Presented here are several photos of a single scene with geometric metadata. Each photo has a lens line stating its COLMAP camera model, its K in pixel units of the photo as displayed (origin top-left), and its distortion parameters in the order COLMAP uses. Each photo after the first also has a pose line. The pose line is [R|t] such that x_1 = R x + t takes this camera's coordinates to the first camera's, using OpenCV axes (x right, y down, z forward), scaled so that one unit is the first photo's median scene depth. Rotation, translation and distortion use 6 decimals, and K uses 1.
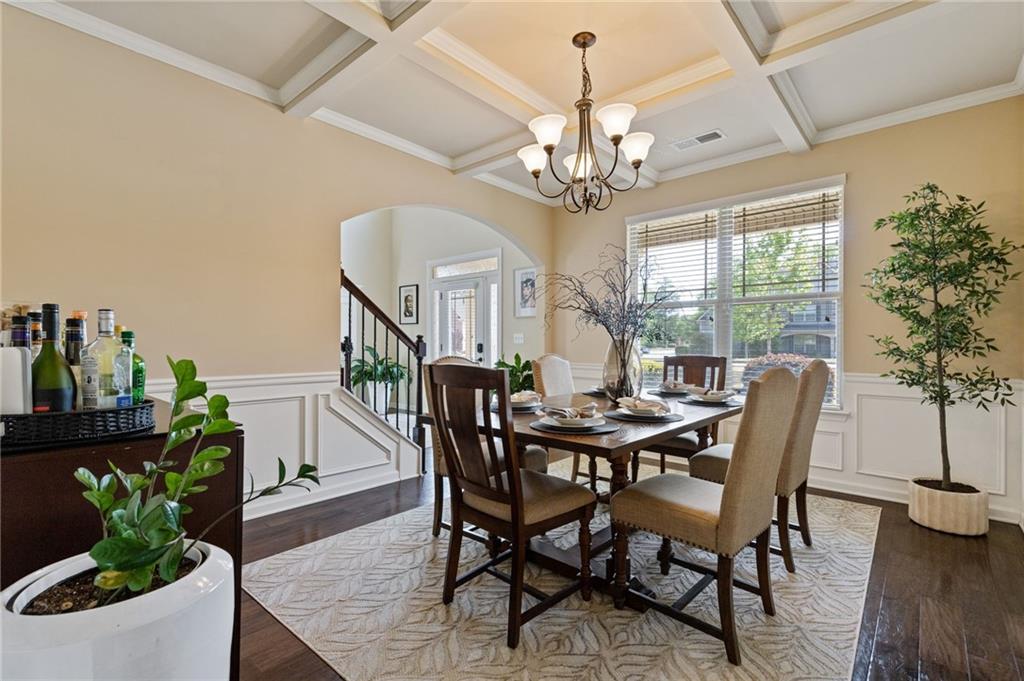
lens RADIAL K [[461.2, 0, 514.4], [0, 461.2, 342.1], [0, 0, 1]] dist [0.005715, -0.000763]
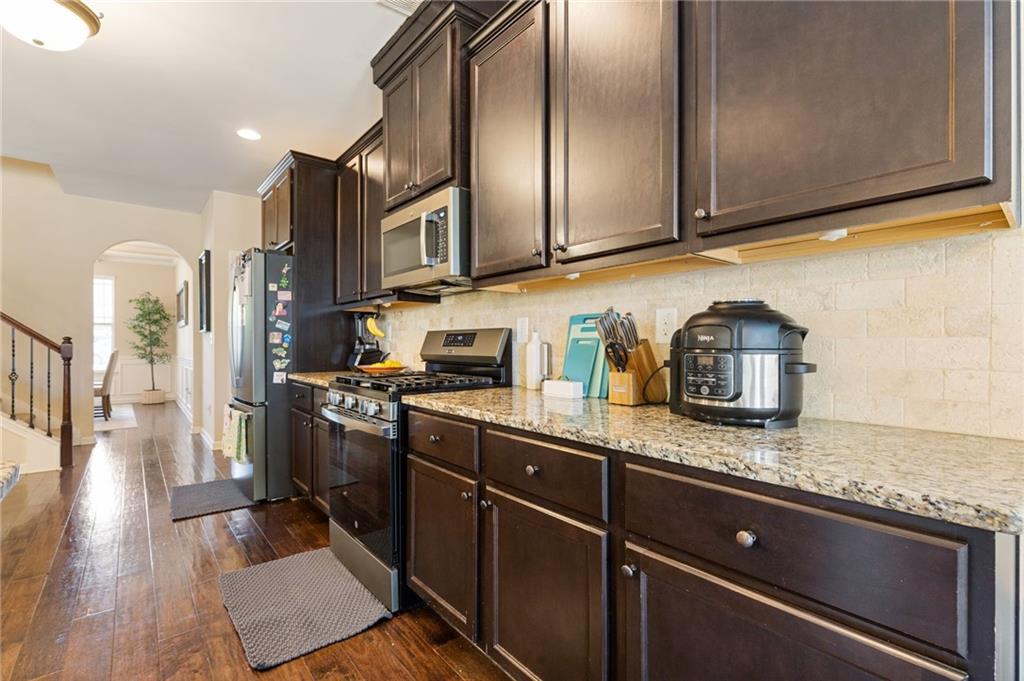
lens RADIAL K [[461.2, 0, 514.4], [0, 461.2, 342.1], [0, 0, 1]] dist [0.005715, -0.000763]
pose [[0.146414, -0.003301, 0.989218, -1.688294], [0.005417, 0.999982, 0.002535, -0.004155], [-0.989209, 0.004987, 0.146429, -1.752674]]
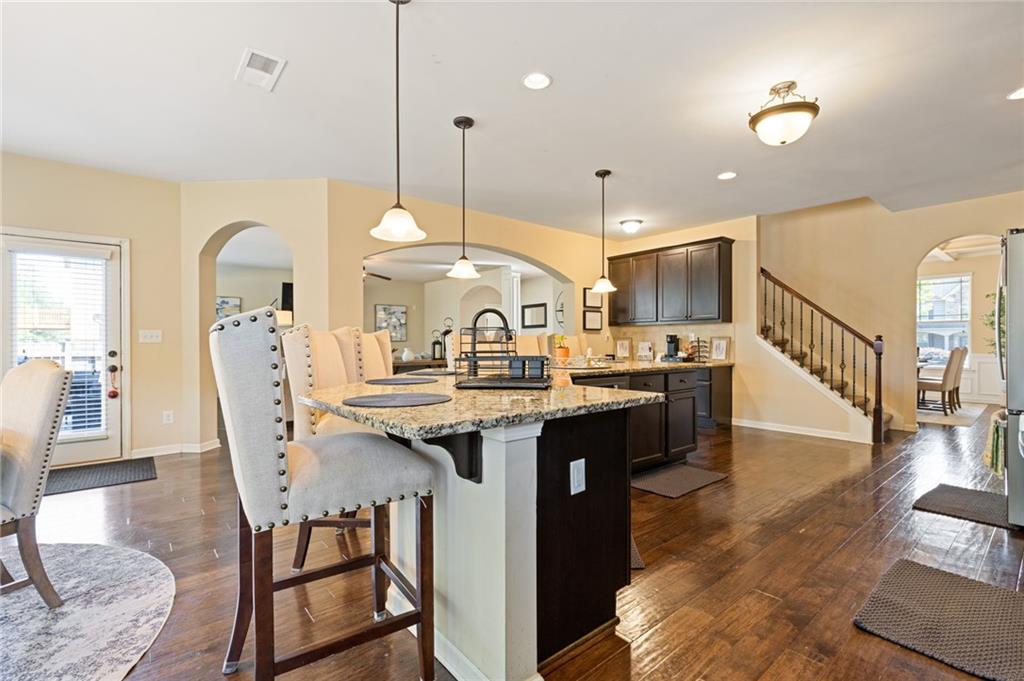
lens RADIAL K [[461.2, 0, 514.4], [0, 461.2, 342.1], [0, 0, 1]] dist [0.005715, -0.000763]
pose [[0.989331, -0.004473, -0.145620, -1.552993], [0.004528, 0.999990, 0.000046, -0.005464], [0.145618, -0.000705, 0.989341, -2.084477]]
